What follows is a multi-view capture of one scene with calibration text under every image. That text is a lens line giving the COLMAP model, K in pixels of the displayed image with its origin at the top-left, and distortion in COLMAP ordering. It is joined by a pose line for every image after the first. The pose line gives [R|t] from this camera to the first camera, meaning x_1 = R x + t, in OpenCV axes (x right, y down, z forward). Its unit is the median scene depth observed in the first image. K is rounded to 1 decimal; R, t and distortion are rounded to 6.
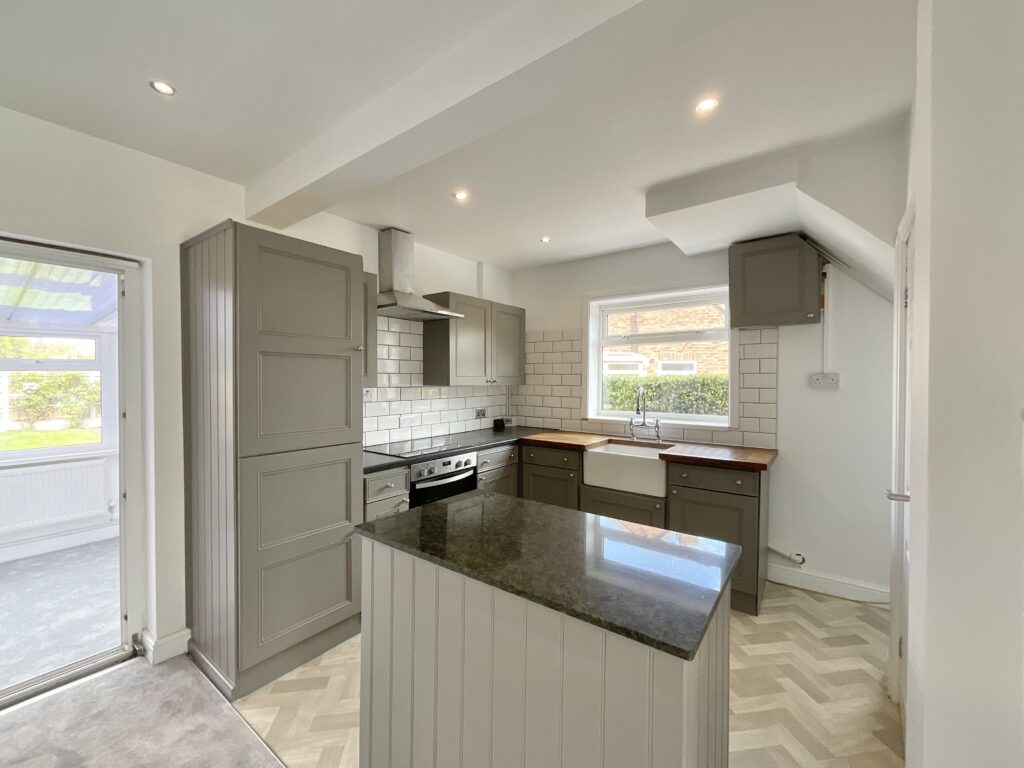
lens RADIAL K [[416.1, 0, 512.0], [0, 416.1, 384.0], [0, 0, 1]] dist [-0.003544, 0.000030]
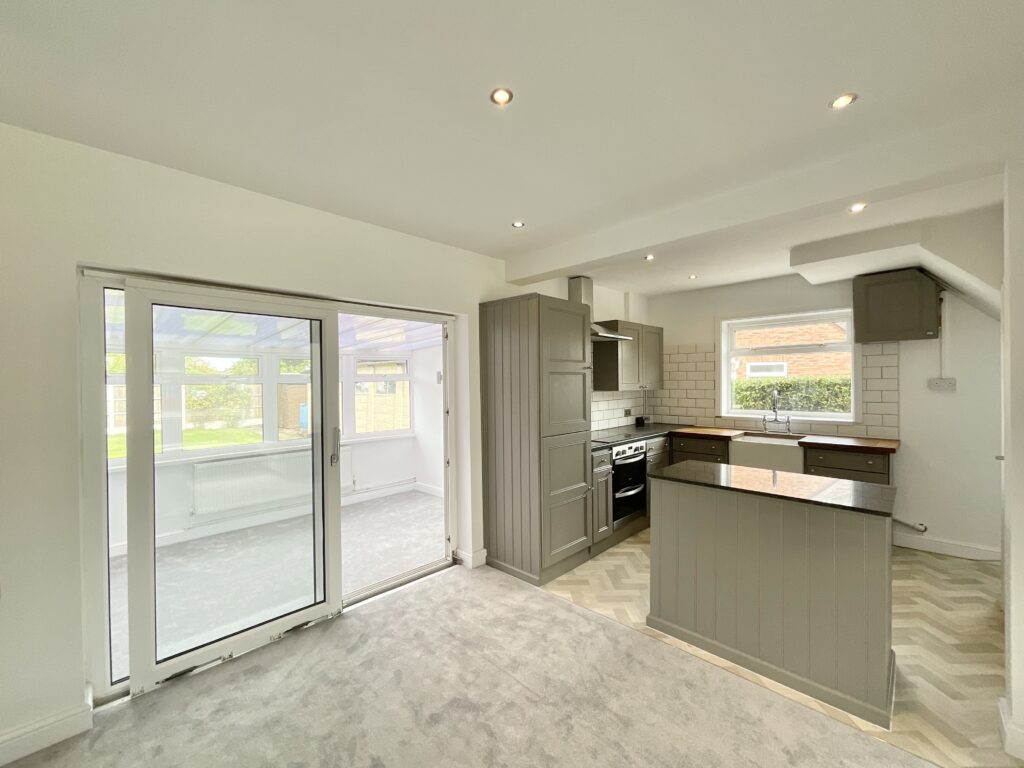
lens RADIAL K [[413.0, 0, 510.9], [0, 413.0, 385.3], [0, 0, 1]] dist [-0.002985, -0.000143]
pose [[0.989615, -0.012536, -0.143195, -0.297842], [0.012105, 0.999919, -0.003886, -0.013003], [0.143232, 0.002113, 0.989687, -0.345889]]
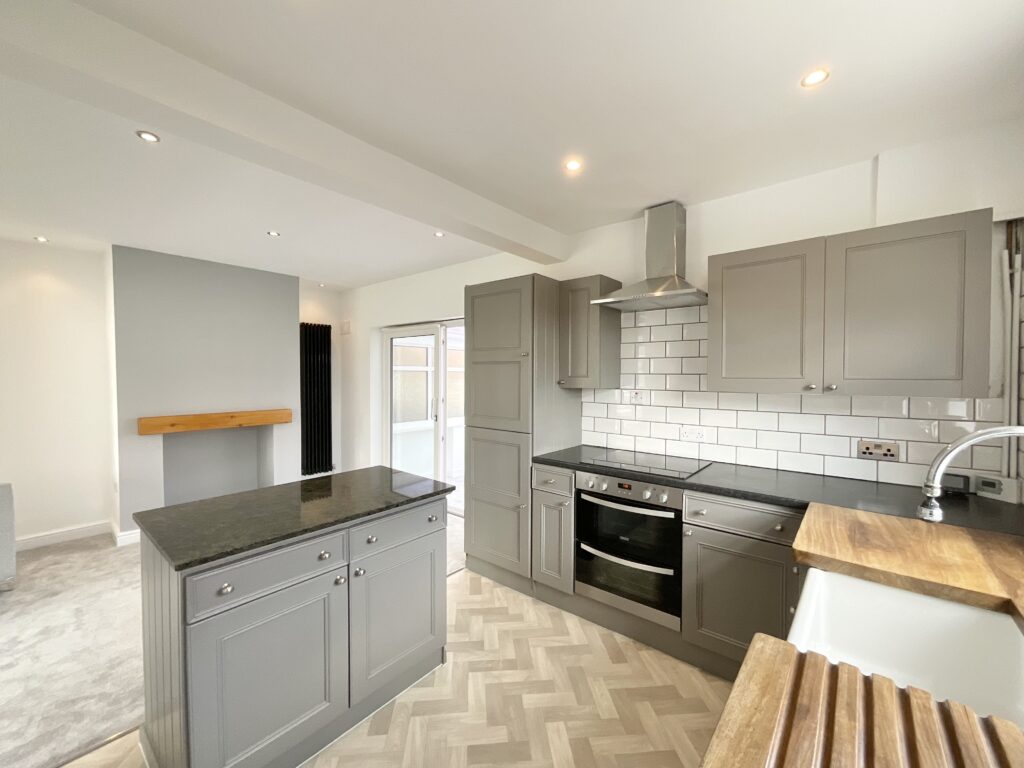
lens RADIAL K [[416.1, 0, 512.0], [0, 416.1, 384.0], [0, 0, 1]] dist [-0.003544, 0.000030]
pose [[-0.054966, 0.020856, -0.998270, 0.558988], [-0.018088, 0.999597, 0.021879, -0.017486], [0.998324, 0.019259, -0.054566, 0.702461]]
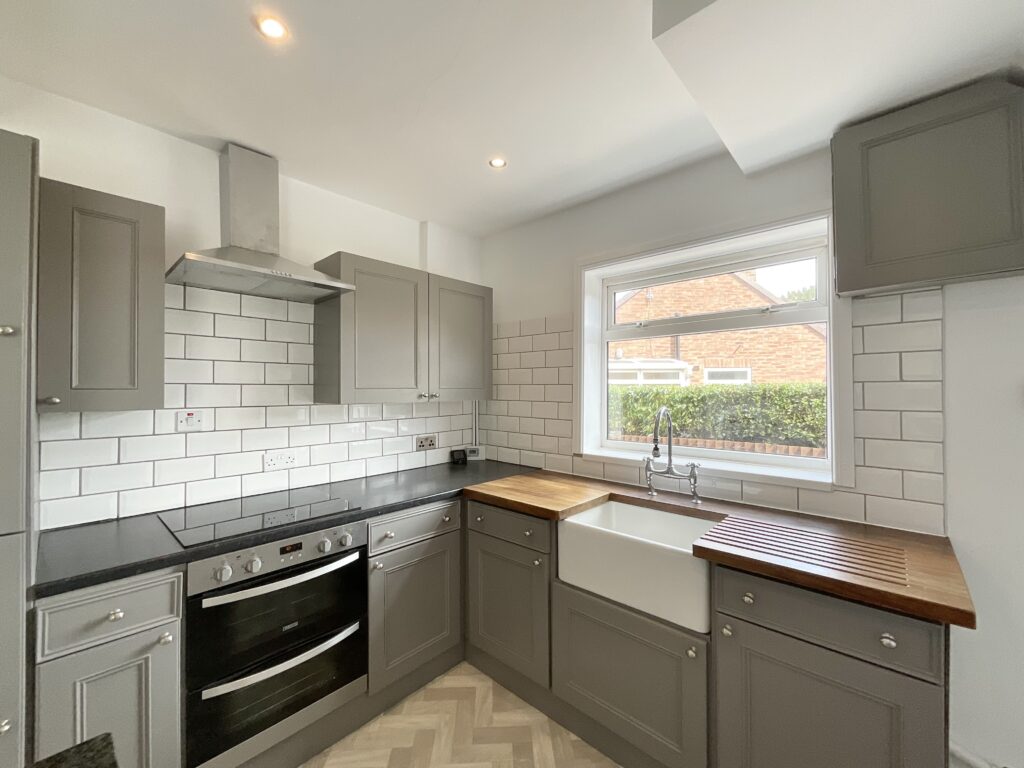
lens RADIAL K [[416.1, 0, 512.0], [0, 416.1, 384.0], [0, 0, 1]] dist [-0.003544, 0.000030]
pose [[0.995189, -0.003577, -0.097913, 0.159355], [0.001169, 0.999696, -0.024636, -0.009761], [0.097971, 0.024403, 0.994890, 0.410215]]
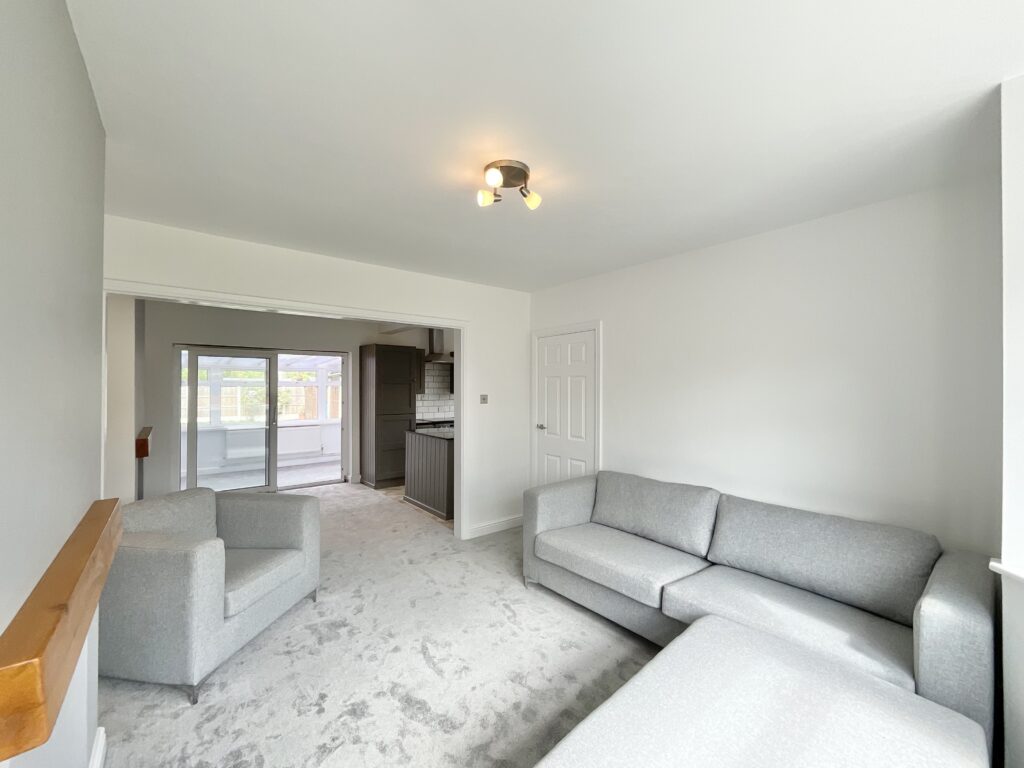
lens RADIAL K [[416.1, 0, 512.0], [0, 416.1, 384.0], [0, 0, 1]] dist [-0.003544, 0.000030]
pose [[0.969338, -0.000458, -0.245733, 0.659160], [-0.003277, 0.999885, -0.014792, -0.014686], [0.245711, 0.015144, 0.969225, -1.070791]]
